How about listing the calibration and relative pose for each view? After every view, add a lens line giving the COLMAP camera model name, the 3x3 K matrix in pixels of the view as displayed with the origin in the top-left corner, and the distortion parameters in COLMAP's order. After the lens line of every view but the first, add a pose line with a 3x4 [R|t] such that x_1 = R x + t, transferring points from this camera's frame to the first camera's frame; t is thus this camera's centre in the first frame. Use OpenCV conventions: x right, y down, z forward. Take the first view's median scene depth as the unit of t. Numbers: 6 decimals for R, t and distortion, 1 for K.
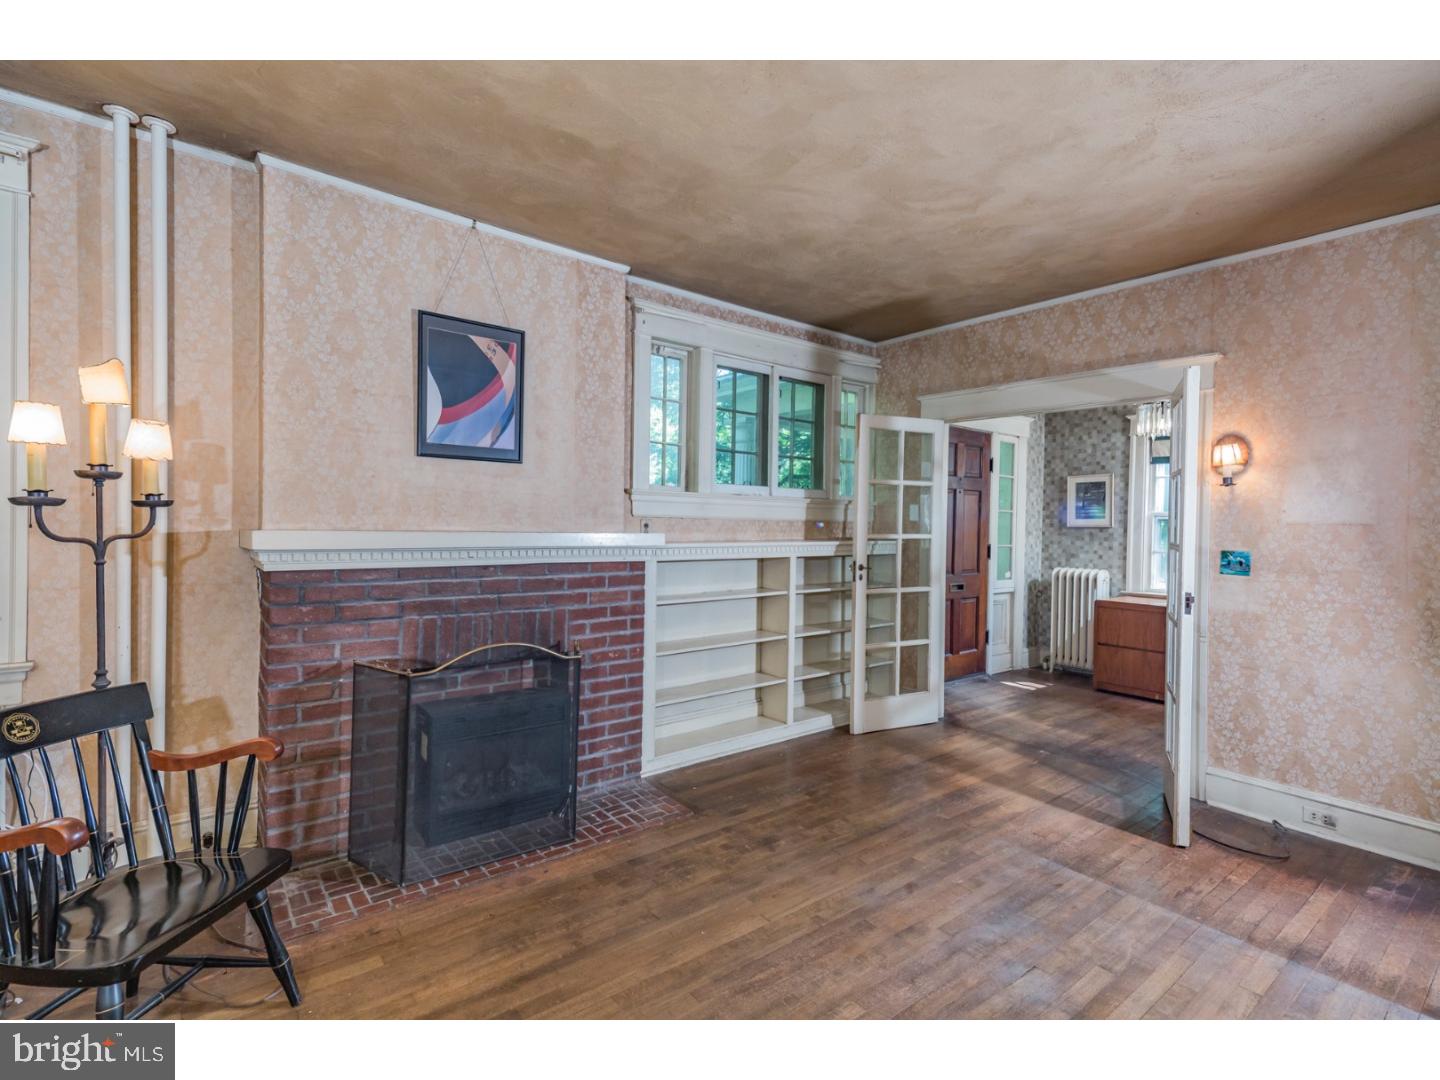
lens RADIAL K [[667.9, 0, 719.4], [0, 667.9, 531.0], [0, 0, 1]] dist [0.024622, -0.000231]
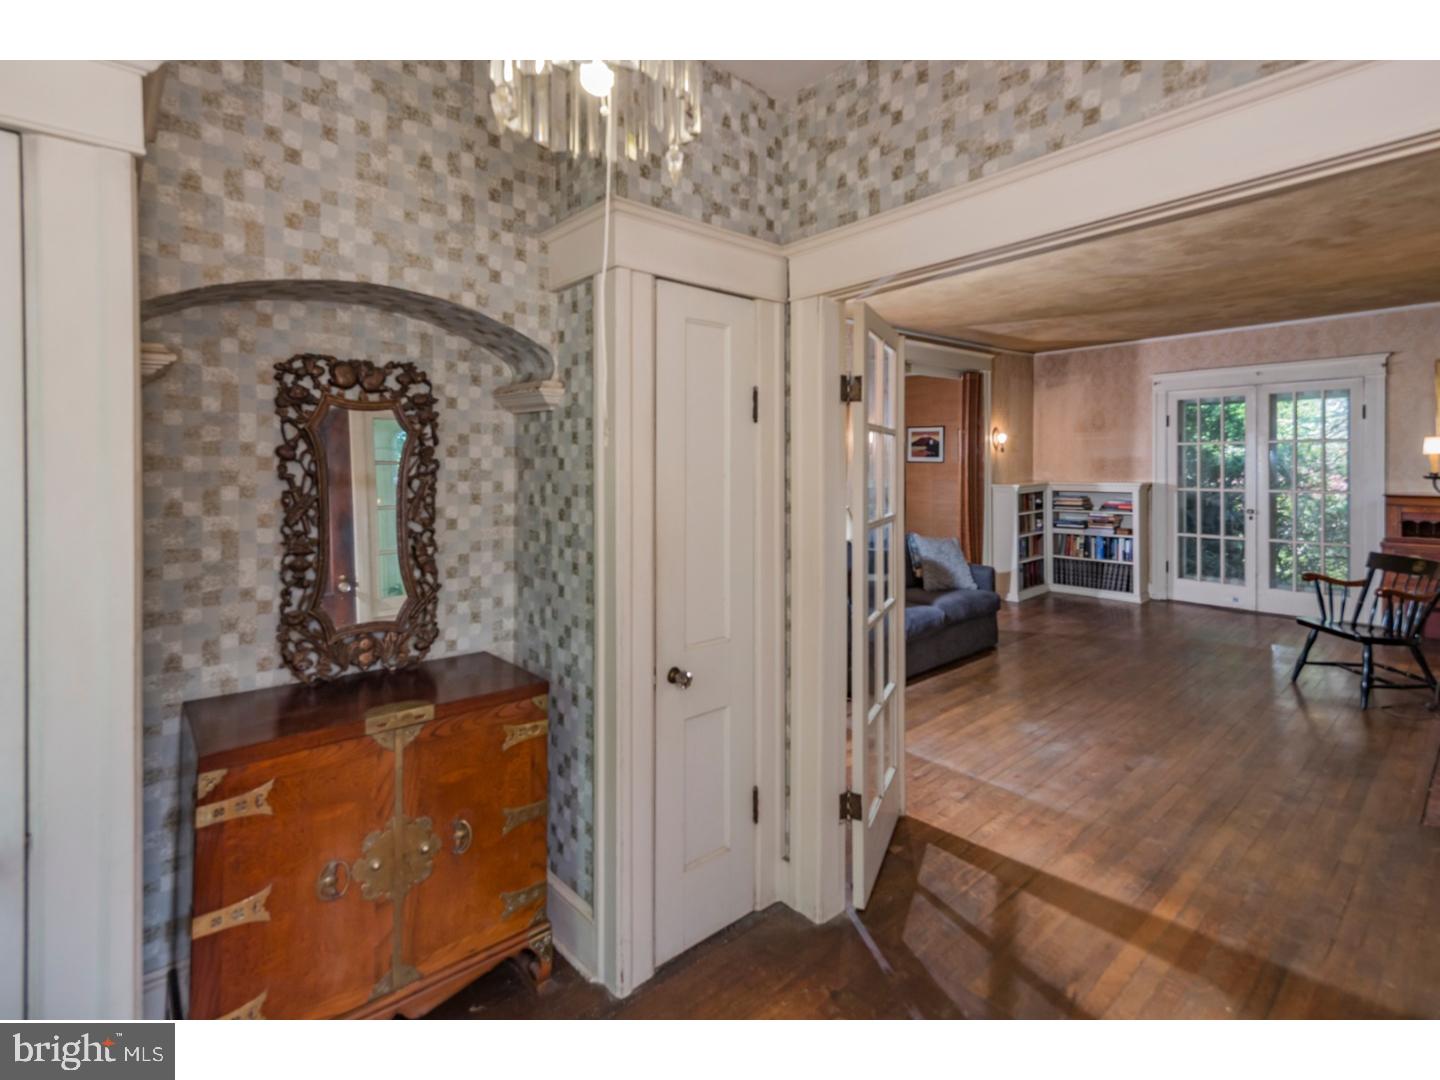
lens RADIAL K [[676.2, 0, 674.1], [0, 676.2, 466.1], [0, 0, 1]] dist [0.000993, -0.000484]
pose [[-0.999747, -0.009350, -0.020475, 0.935783], [-0.009774, 0.999737, 0.020726, -0.057620], [0.020276, 0.020921, -0.999575, 1.786579]]
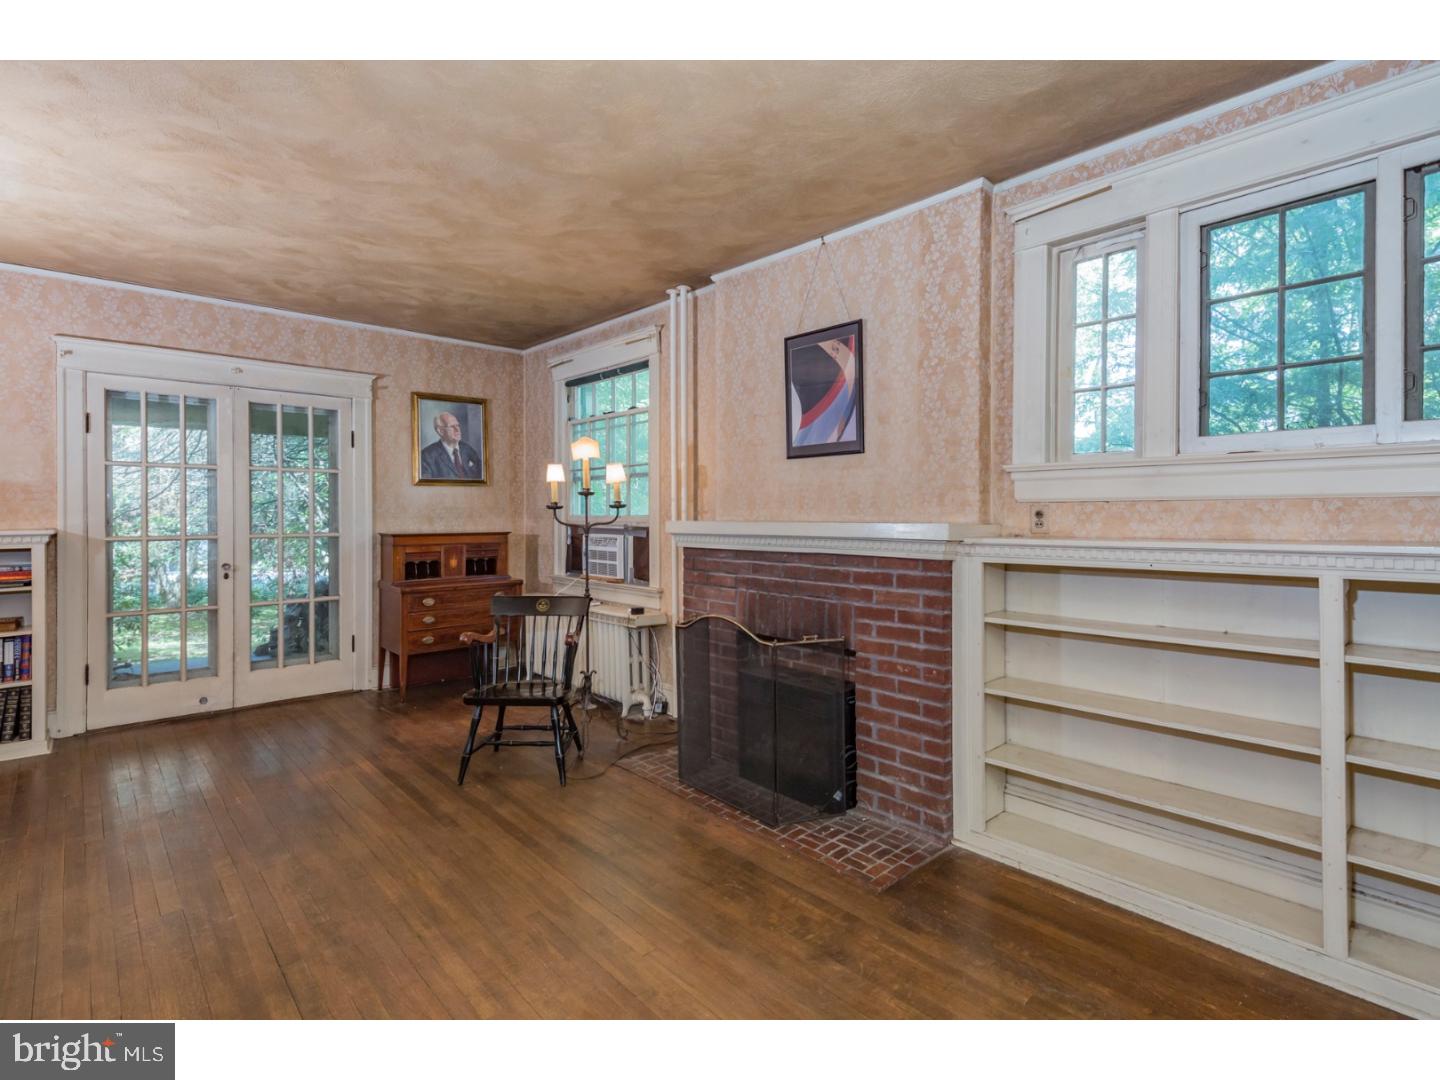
lens RADIAL K [[697.7, 0, 723.3], [0, 697.7, 518.1], [0, 0, 1]] dist [0.021493, -0.000520]
pose [[0.084504, -0.013535, -0.996331, 0.721251], [-0.009916, 0.999847, -0.014423, 0.011483], [0.996374, 0.011099, 0.084357, 0.724848]]
